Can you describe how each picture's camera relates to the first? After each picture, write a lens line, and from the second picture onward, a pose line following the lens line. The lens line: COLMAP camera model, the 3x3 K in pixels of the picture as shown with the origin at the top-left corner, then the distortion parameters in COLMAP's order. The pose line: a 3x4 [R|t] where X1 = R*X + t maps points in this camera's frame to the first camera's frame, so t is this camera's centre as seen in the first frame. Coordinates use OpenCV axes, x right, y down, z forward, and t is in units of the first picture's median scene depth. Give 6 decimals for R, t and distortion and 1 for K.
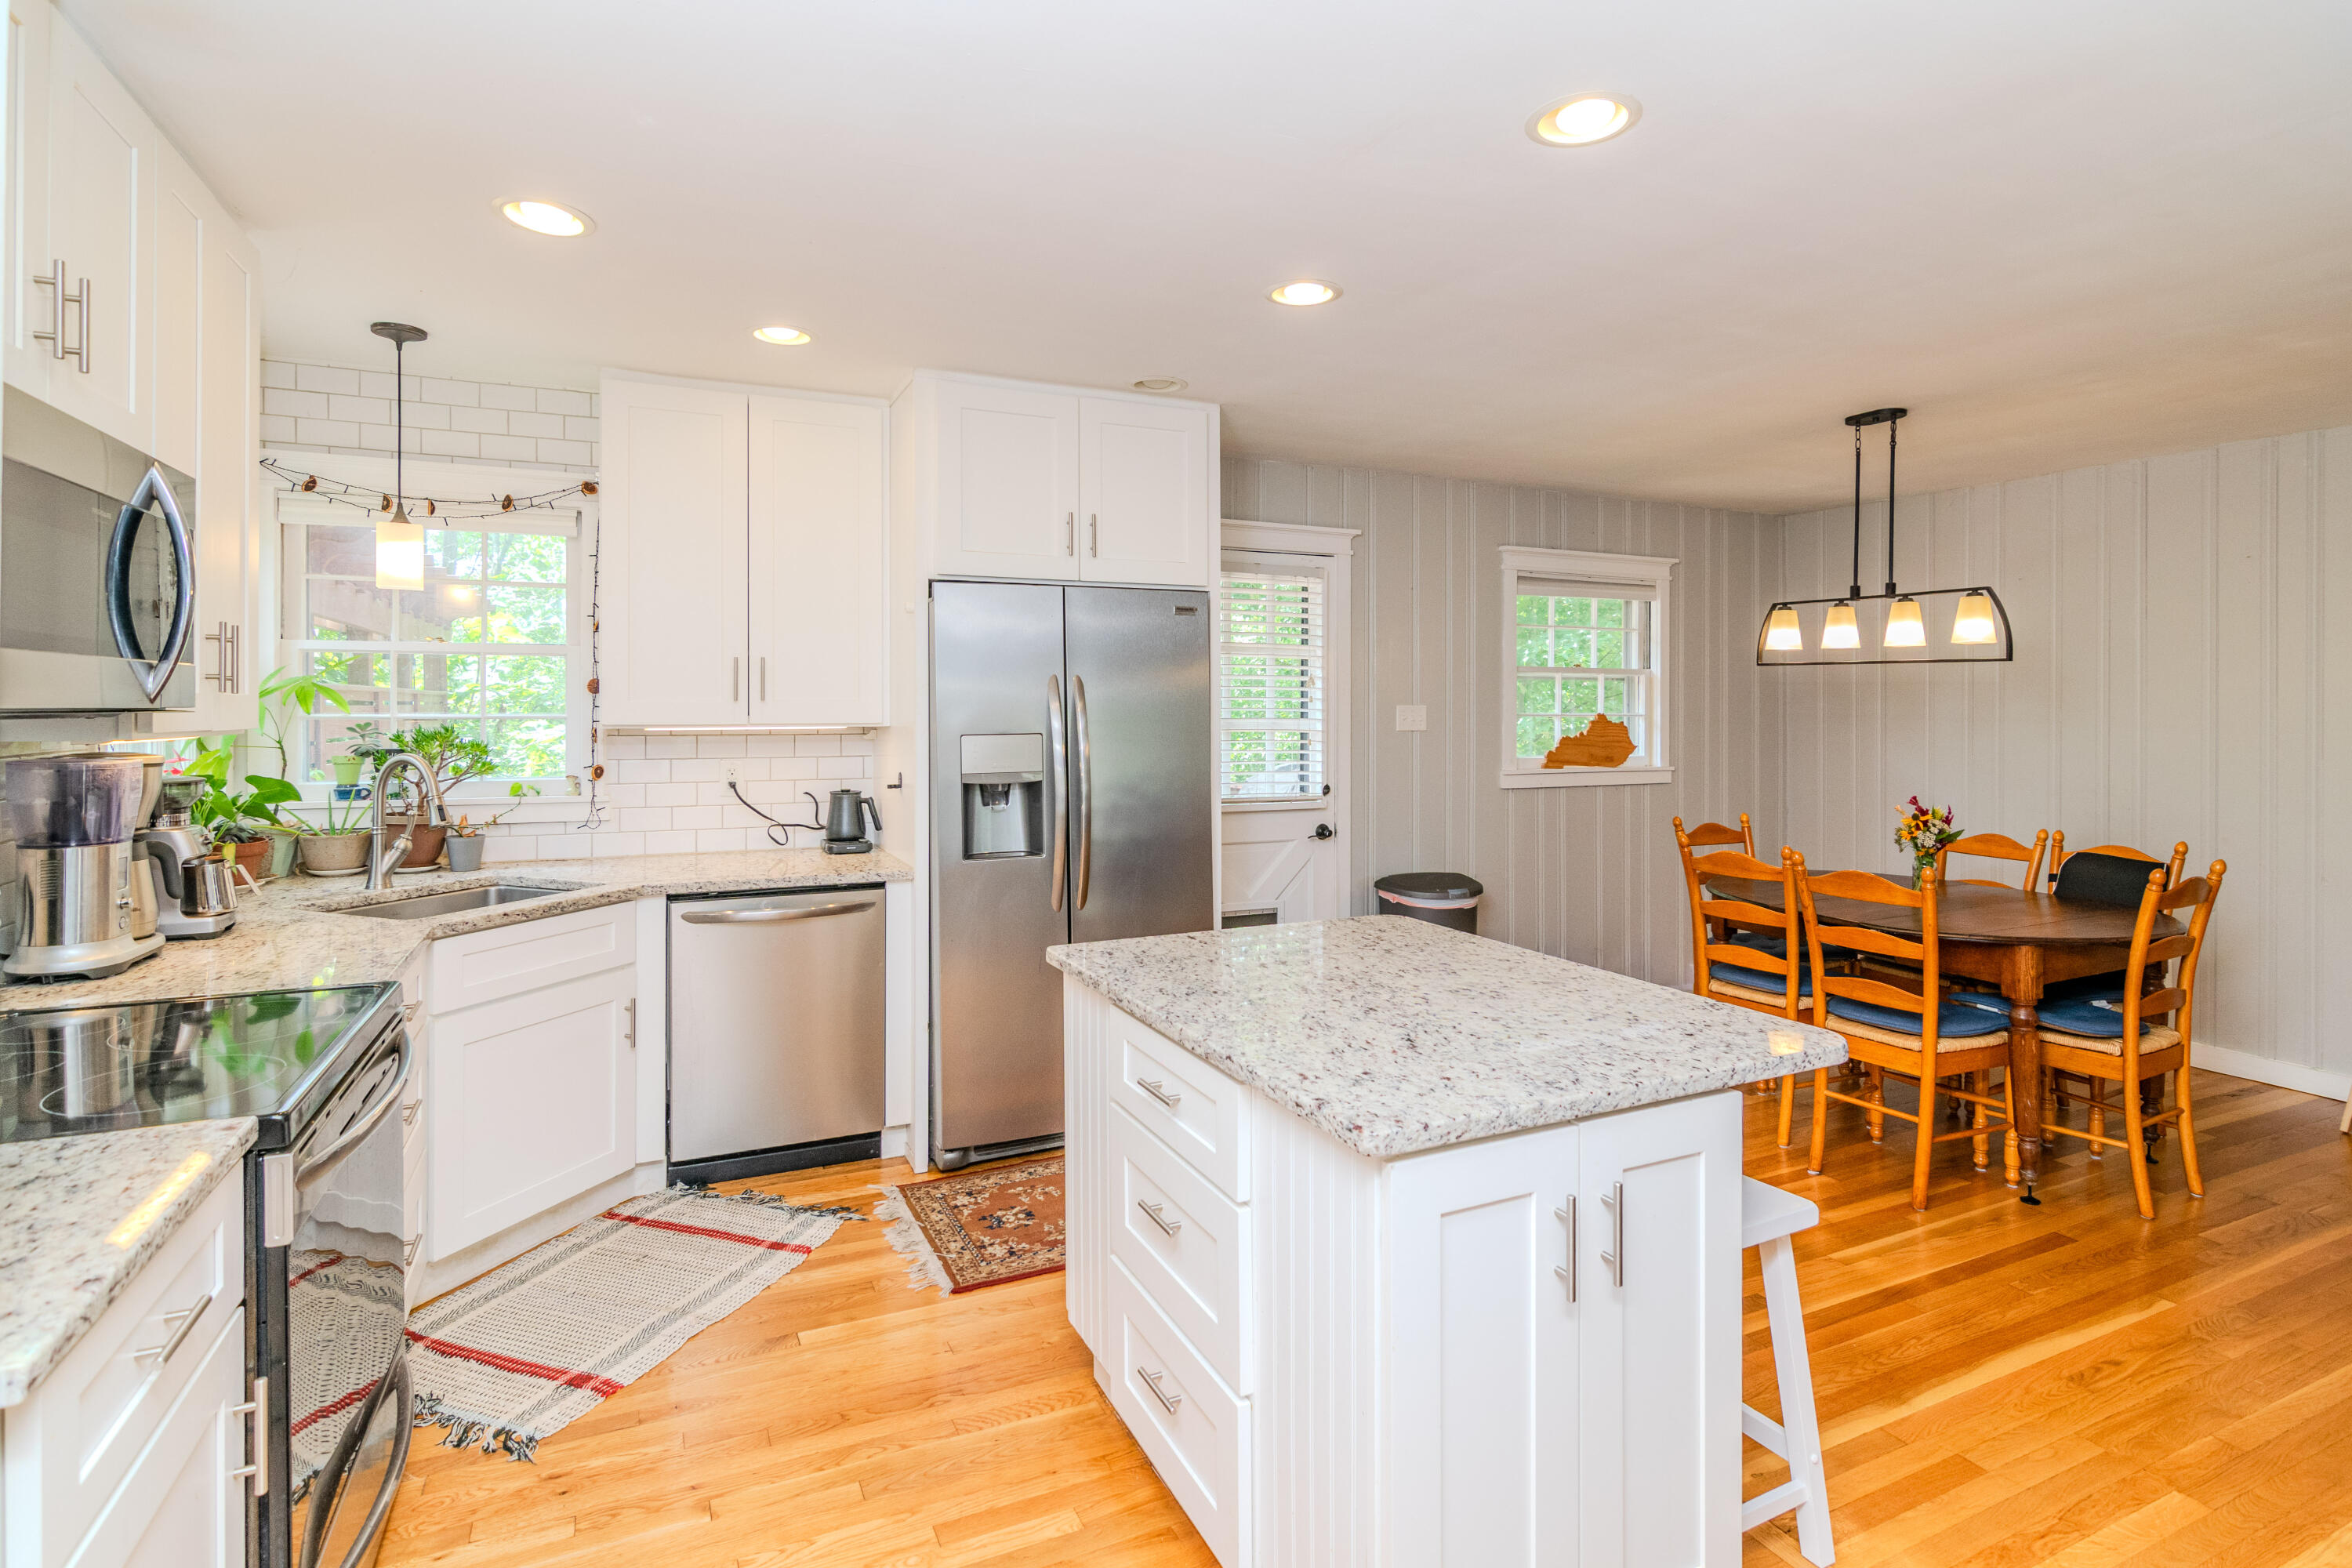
lens RADIAL K [[1165.1, 0, 1184.1], [0, 1165.1, 702.8], [0, 0, 1]] dist [-0.003819, -0.001209]
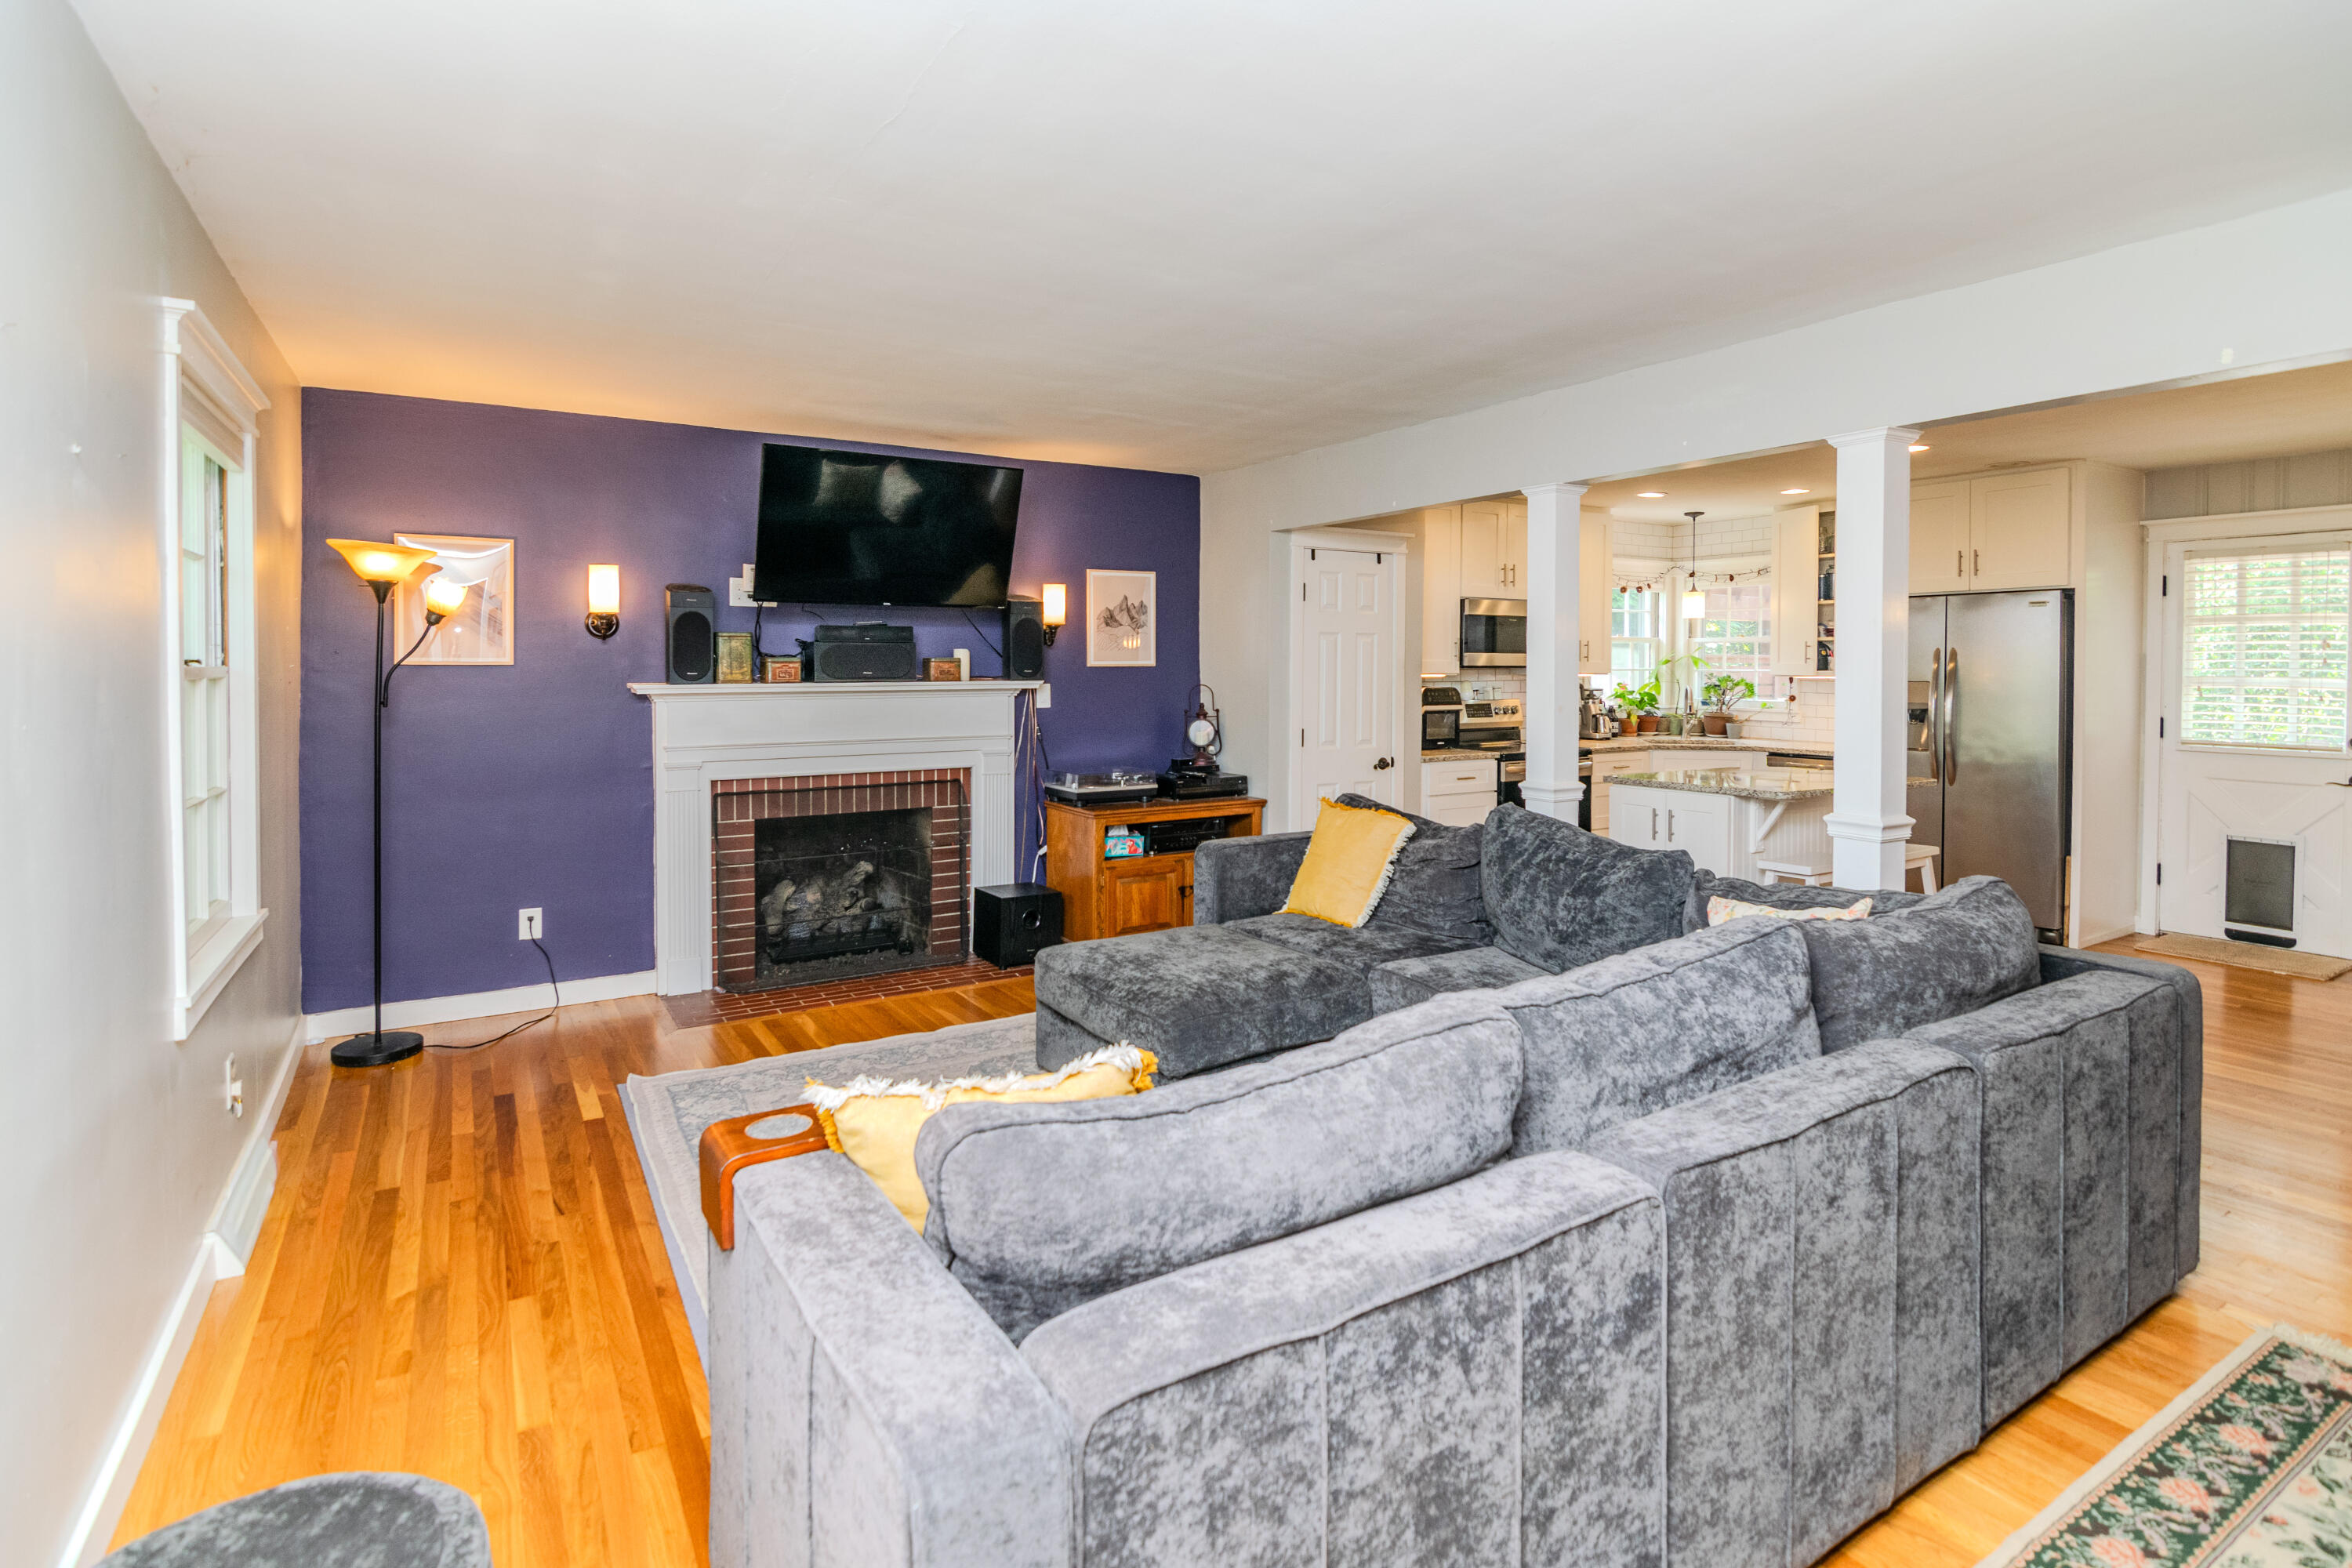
lens RADIAL K [[1165.1, 0, 1184.1], [0, 1165.1, 702.8], [0, 0, 1]] dist [-0.003819, -0.001209]
pose [[0.114581, 0.030744, -0.992938, 1.344667], [0.001279, 0.999516, 0.031096, 0.001784], [0.993413, -0.004833, 0.114486, -0.288033]]
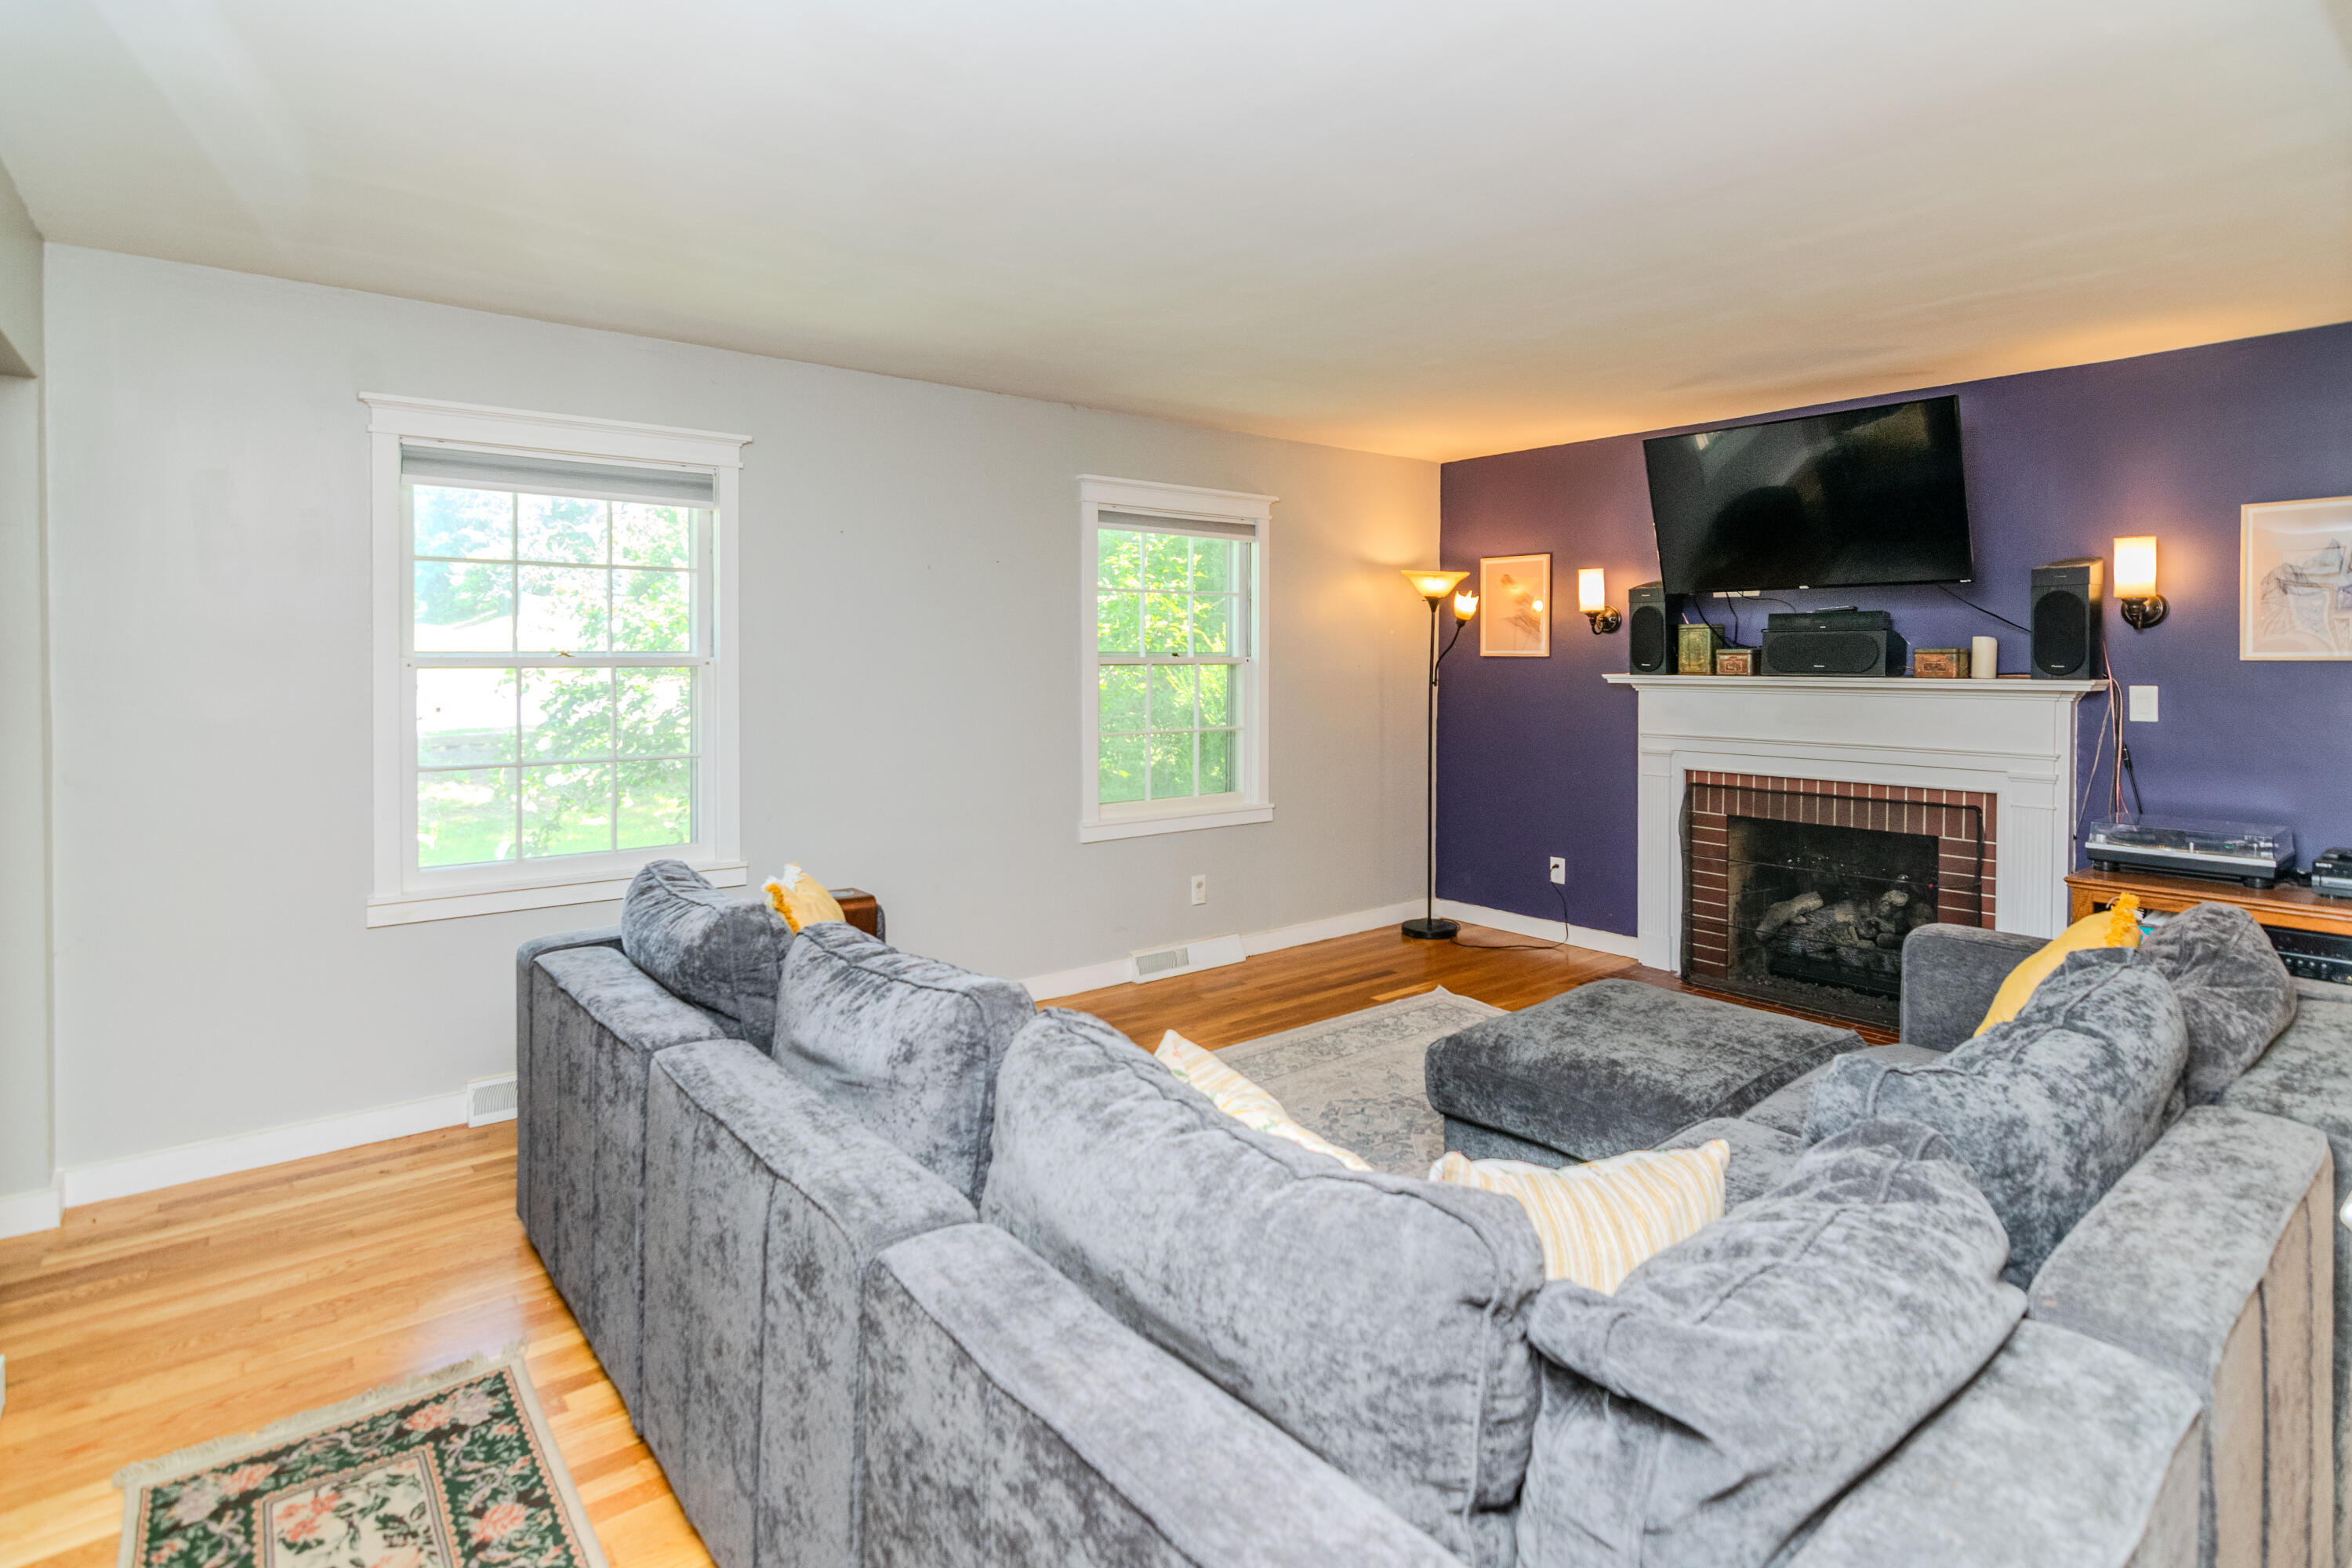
lens RADIAL K [[1184.7, 0, 1178.6], [0, 1184.7, 658.7], [0, 0, 1]] dist [-0.006856, 0.000842]
pose [[-0.968742, -0.003086, -0.248051, 0.904291], [-0.003752, 0.999991, 0.002210, 0.000885], [0.248041, 0.003072, -0.968745, 0.484228]]
